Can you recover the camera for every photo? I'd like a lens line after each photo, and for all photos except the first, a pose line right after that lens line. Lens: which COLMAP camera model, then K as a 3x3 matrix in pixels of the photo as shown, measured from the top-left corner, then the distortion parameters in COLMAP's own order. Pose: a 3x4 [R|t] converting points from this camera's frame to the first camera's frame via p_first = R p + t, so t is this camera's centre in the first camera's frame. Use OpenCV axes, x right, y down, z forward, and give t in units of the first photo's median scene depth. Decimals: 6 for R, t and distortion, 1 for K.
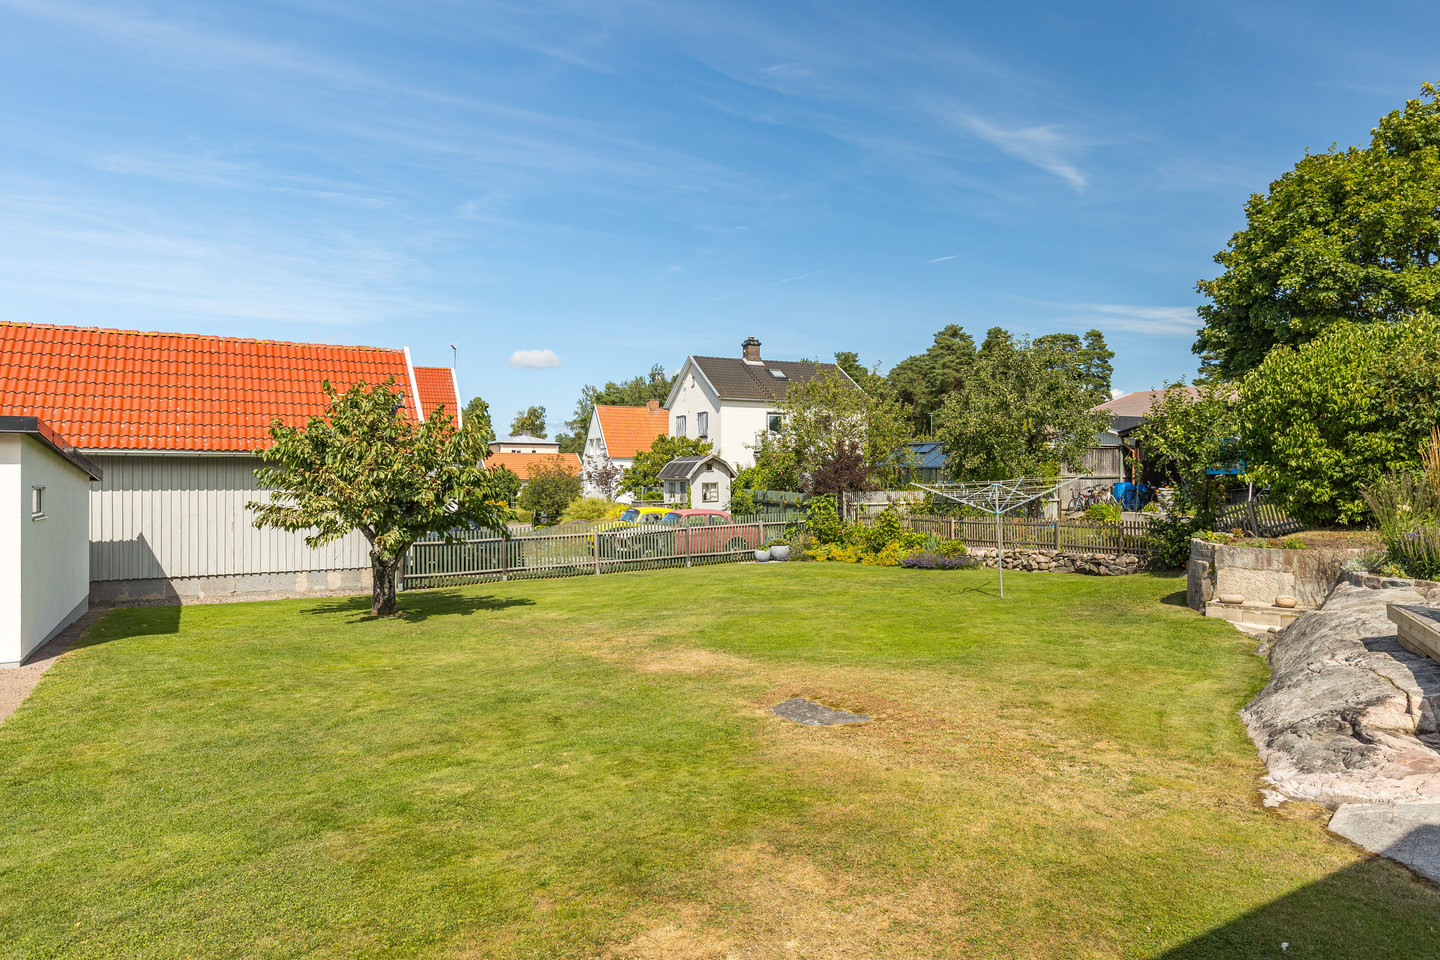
lens RADIAL K [[888.5, 0, 724.6], [0, 888.5, 470.1], [0, 0, 1]] dist [0.003114, 0.004568]
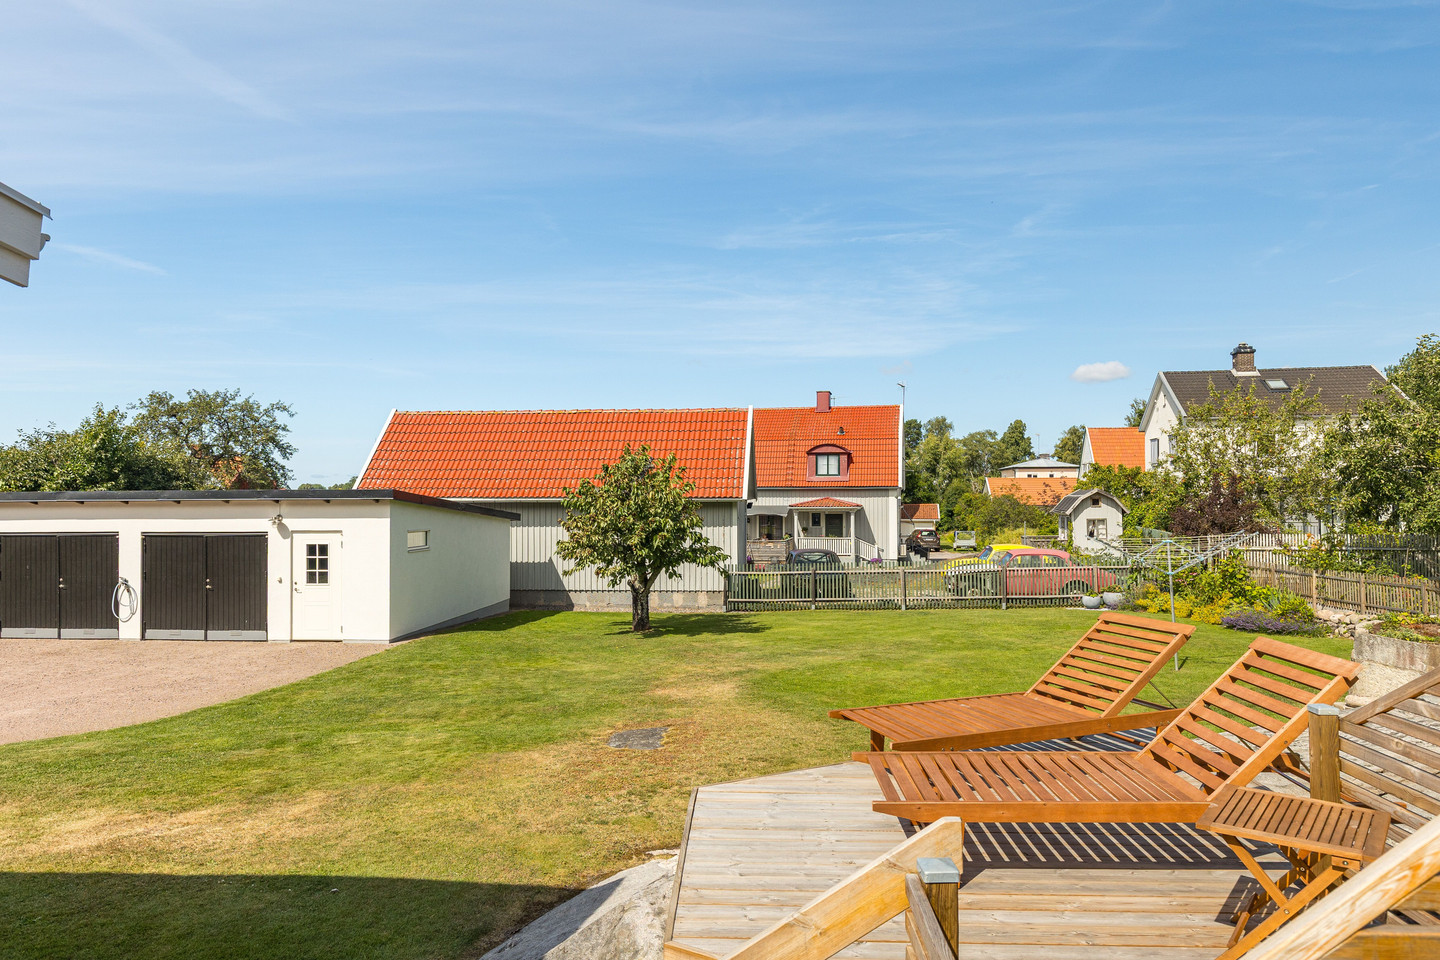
lens RADIAL K [[888.5, 0, 716.5], [0, 888.5, 493.3], [0, 0, 1]] dist [0.003114, 0.004568]
pose [[0.812055, -0.005830, -0.583552, 0.120799], [0.007266, 0.999974, 0.000120, -0.009219], [0.583536, -0.004337, 0.812076, 0.006640]]
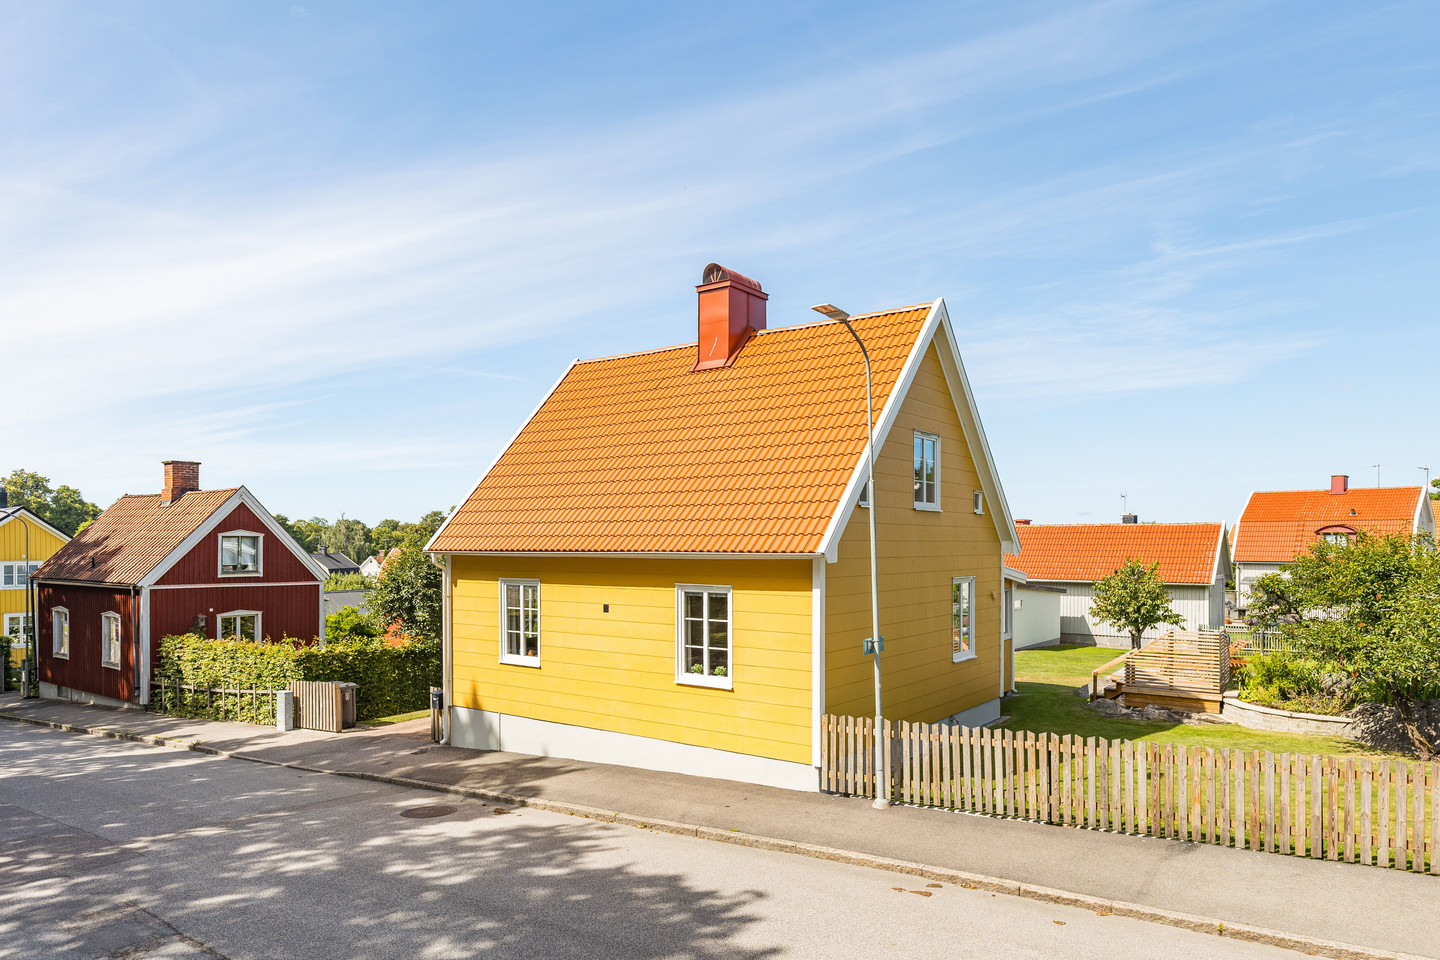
lens RADIAL K [[888.5, 0, 751.2], [0, 888.5, 562.0], [0, 0, 1]] dist [0.003114, 0.004568]
pose [[0.401659, 0.015400, -0.915660, 0.372164], [0.003040, 0.999831, 0.018149, -0.037571], [0.915784, -0.010073, 0.401544, -0.243479]]
